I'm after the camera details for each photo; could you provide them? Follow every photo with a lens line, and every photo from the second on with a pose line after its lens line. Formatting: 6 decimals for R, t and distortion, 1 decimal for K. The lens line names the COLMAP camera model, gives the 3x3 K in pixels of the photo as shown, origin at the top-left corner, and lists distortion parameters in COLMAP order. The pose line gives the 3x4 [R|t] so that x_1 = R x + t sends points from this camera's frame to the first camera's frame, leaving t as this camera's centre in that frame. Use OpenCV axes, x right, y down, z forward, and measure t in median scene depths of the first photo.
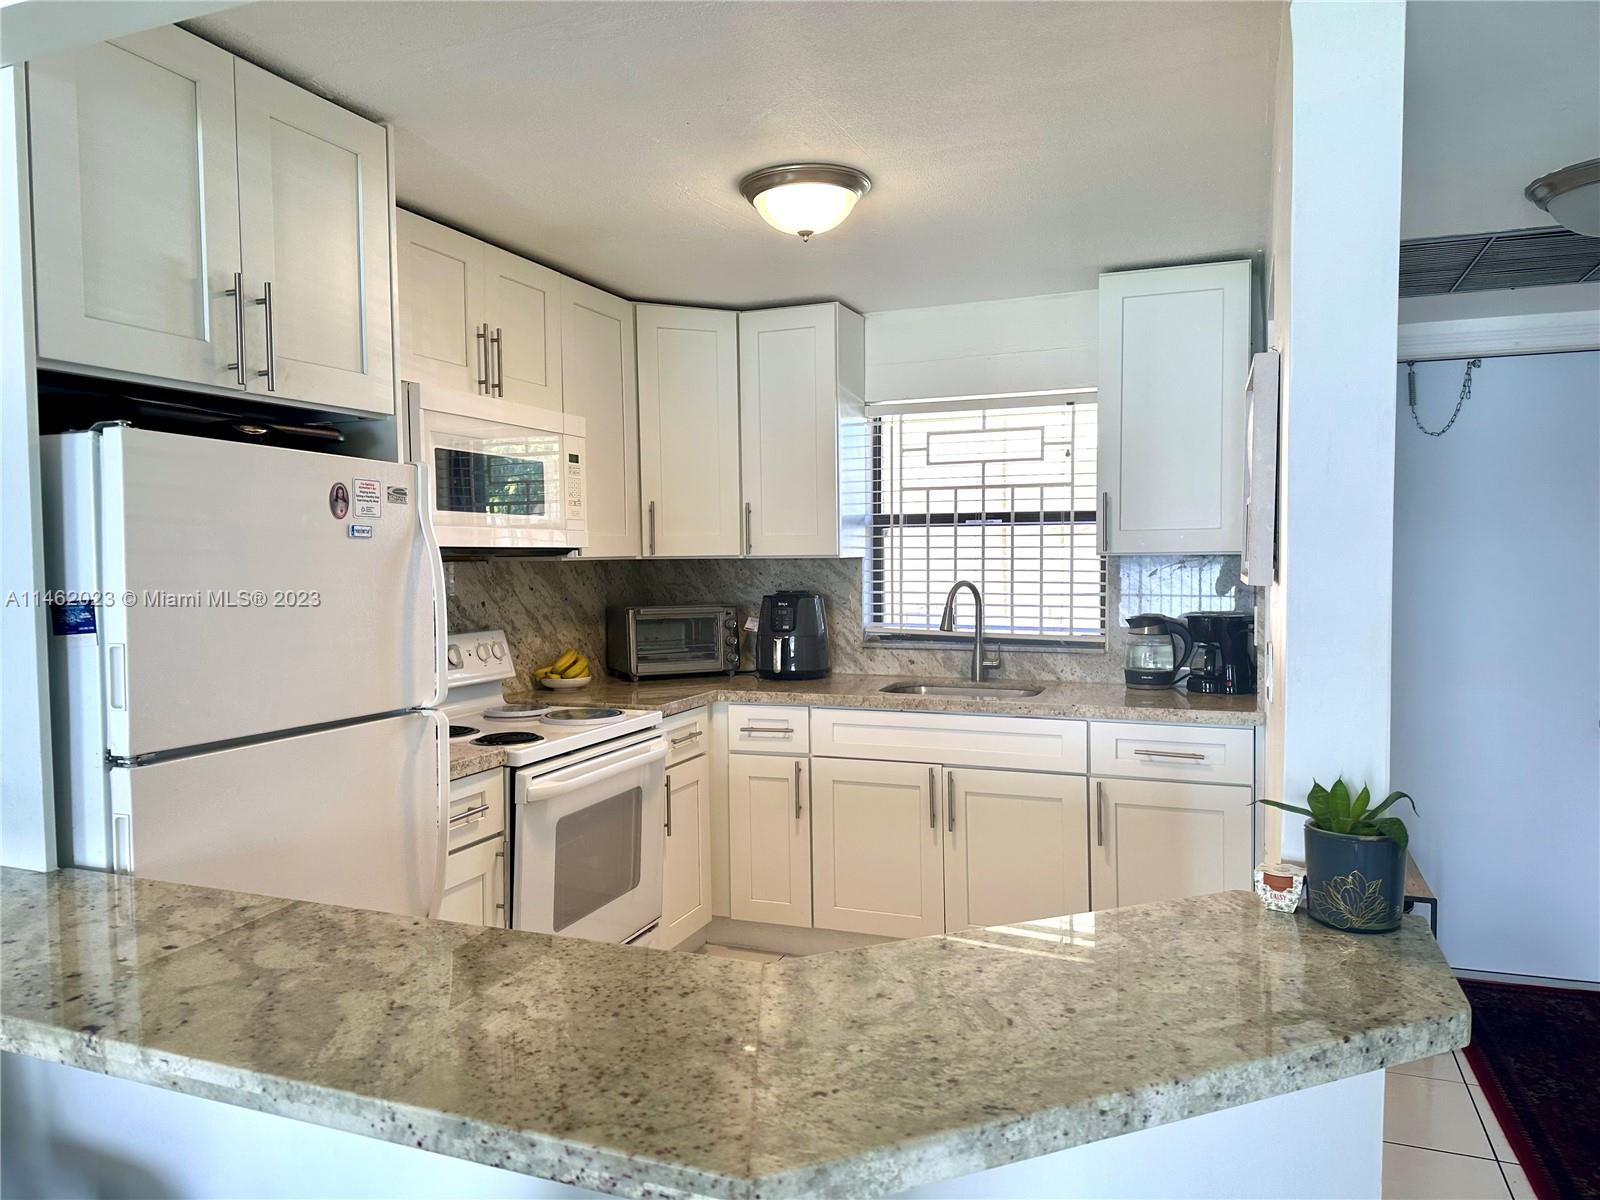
lens RADIAL K [[1112.7, 0, 800.8], [0, 1112.7, 603.9], [0, 0, 1]] dist [0.080467, -0.083511]
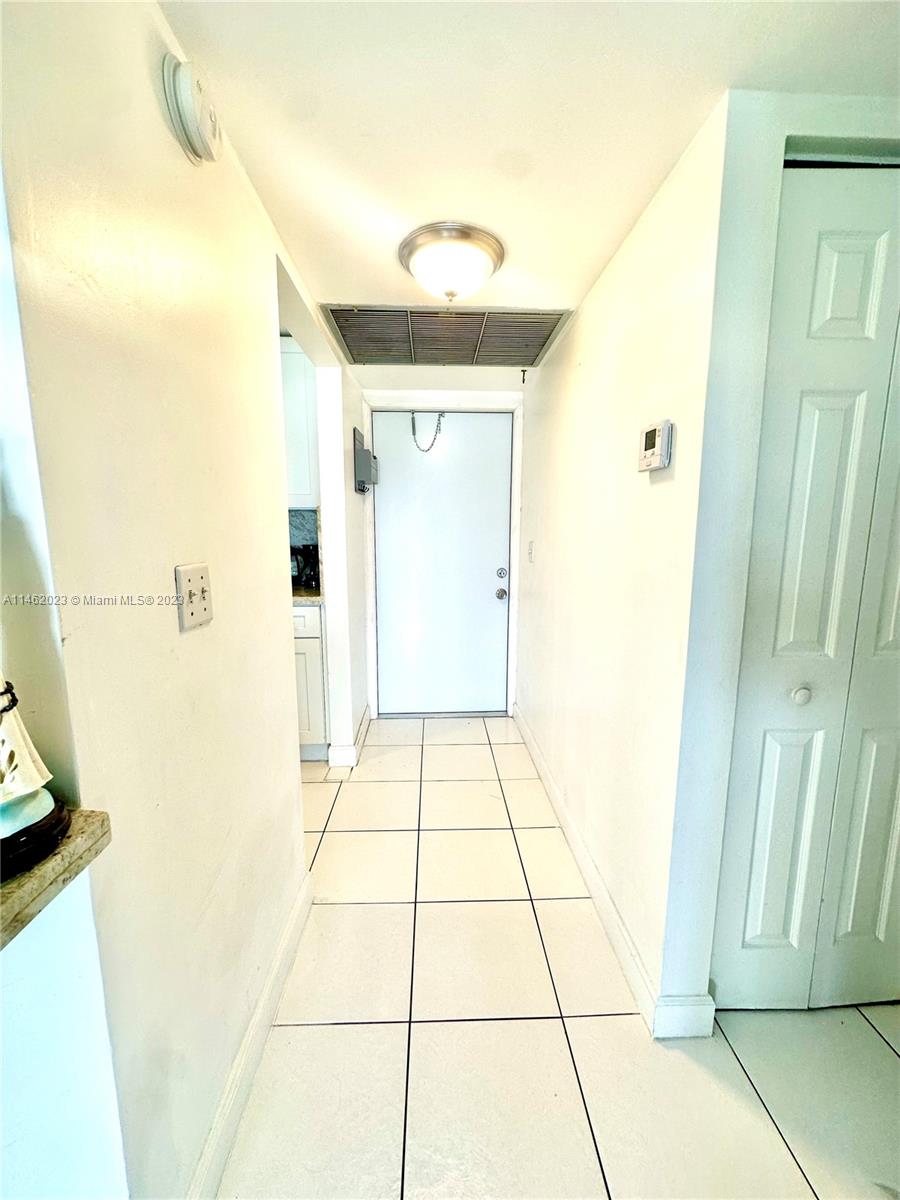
lens RADIAL K [[476.7, 0, 452.0], [0, 476.7, 598.6], [0, 0, 1]] dist [-0.002396, 0.000714]
pose [[0.915616, -0.048788, 0.399083, 0.268206], [0.009469, 0.994952, 0.099908, 0.022374], [-0.401942, -0.087698, 0.911456, 0.214874]]
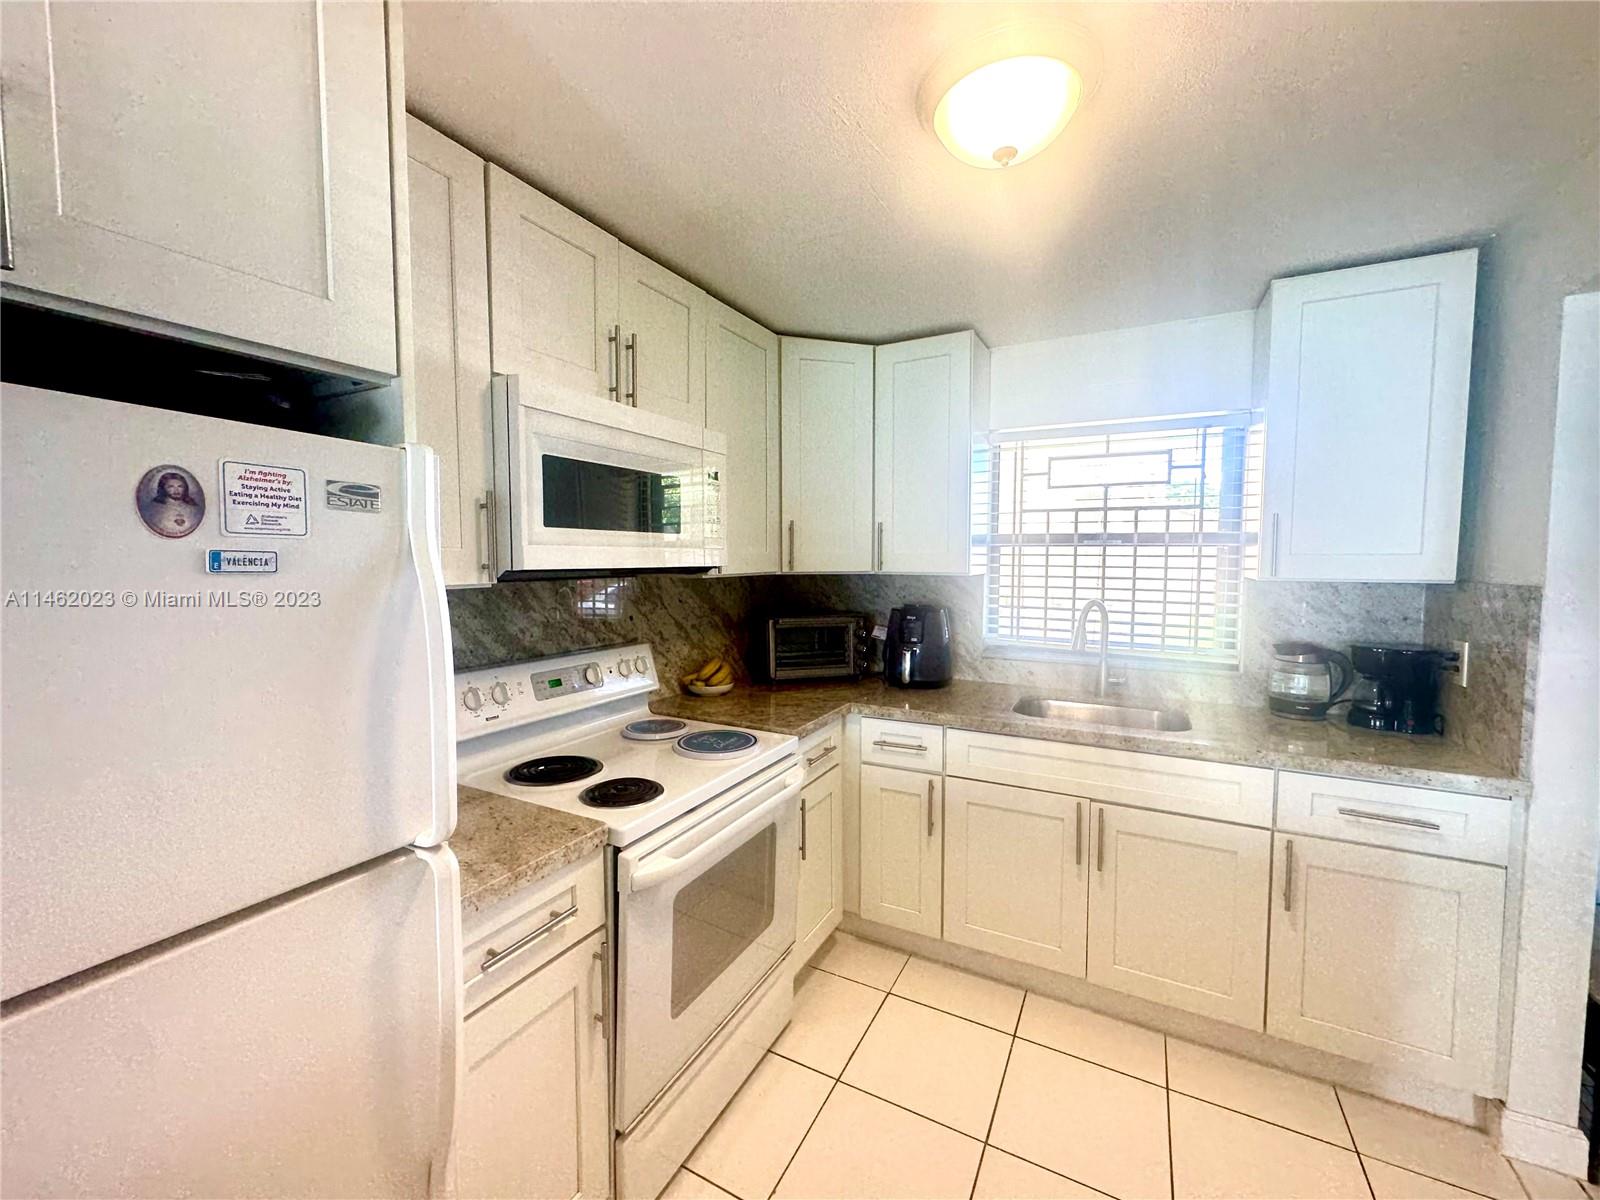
lens RADIAL K [[635.5, 0, 797.5], [0, 635.5, 592.8], [0, 0, 1]] dist [-0.002396, 0.000714]
pose [[0.992410, 0.018289, -0.121607, -0.058299], [-0.016740, 0.999765, 0.013745, -0.034731], [0.121830, -0.011605, 0.992483, 0.436641]]
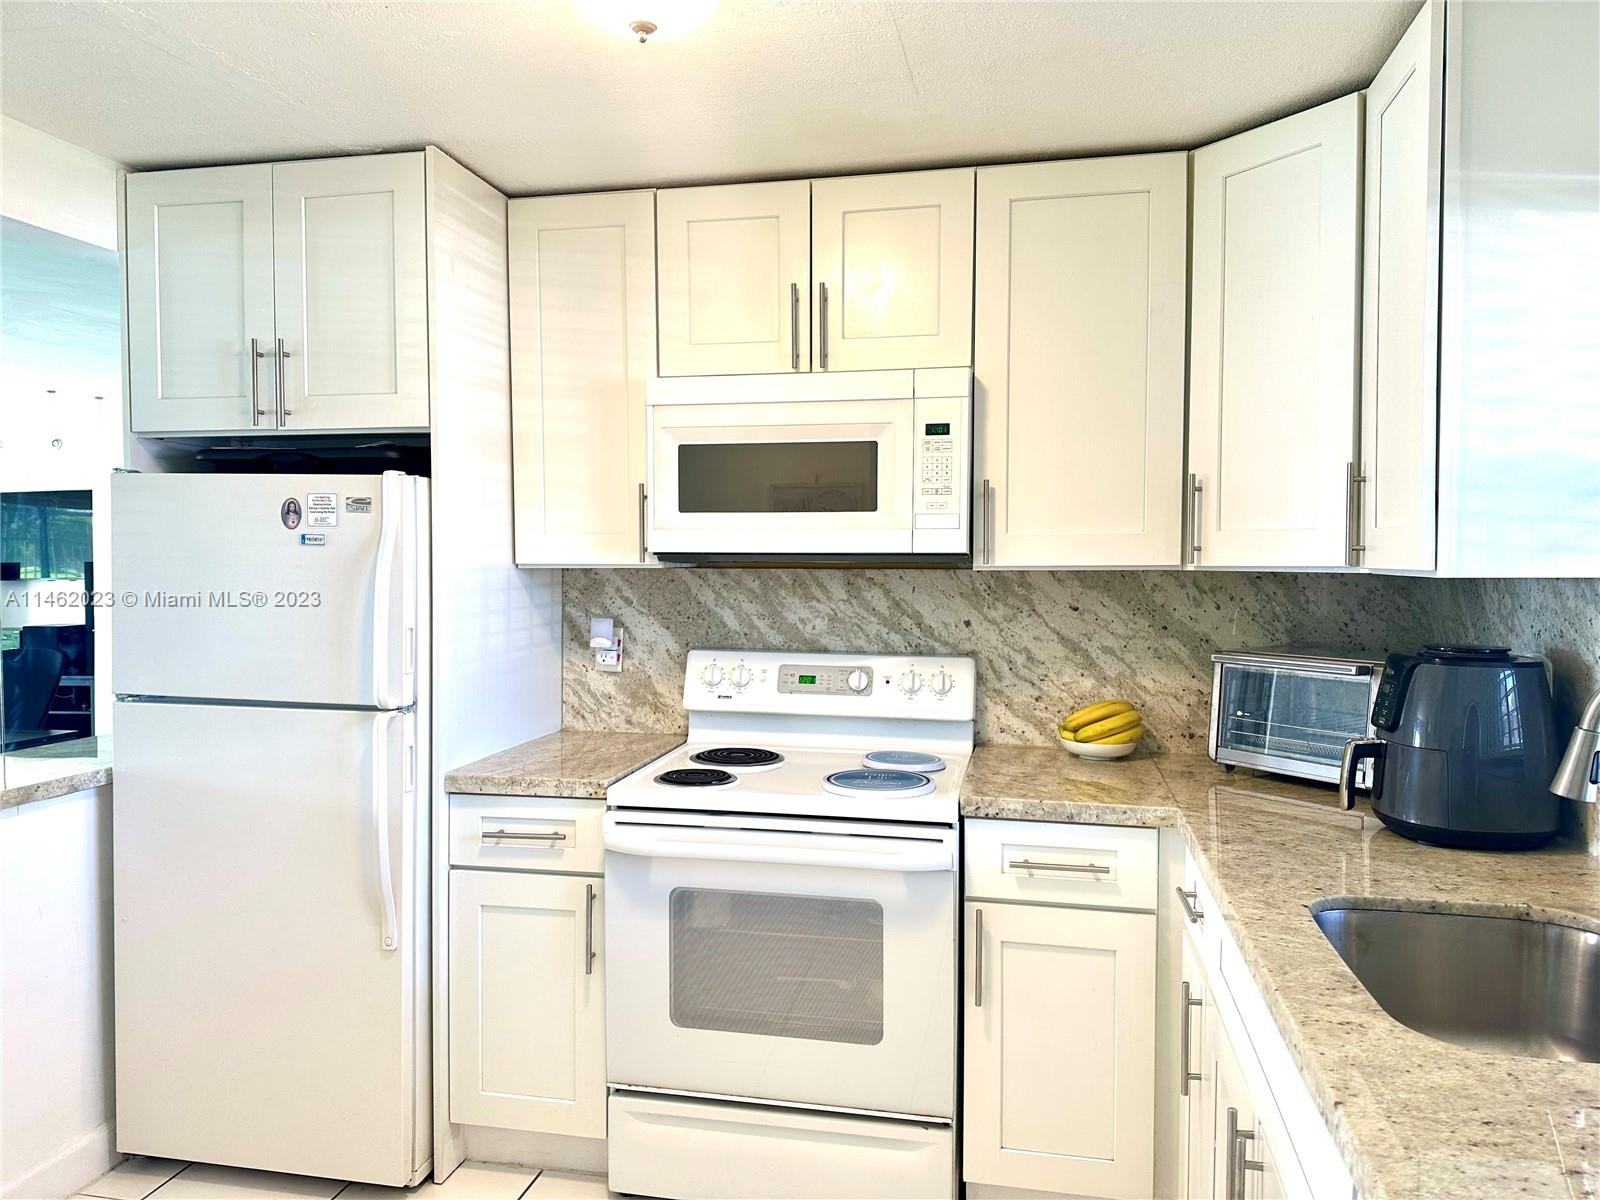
lens RADIAL K [[1112.7, 0, 809.9], [0, 1112.7, 597.0], [0, 0, 1]] dist [0.080467, -0.083511]
pose [[0.161610, 0.048083, -0.985683, 0.478482], [-0.048382, 0.997997, 0.040751, -0.045655], [0.985668, 0.041103, 0.163612, 0.775163]]
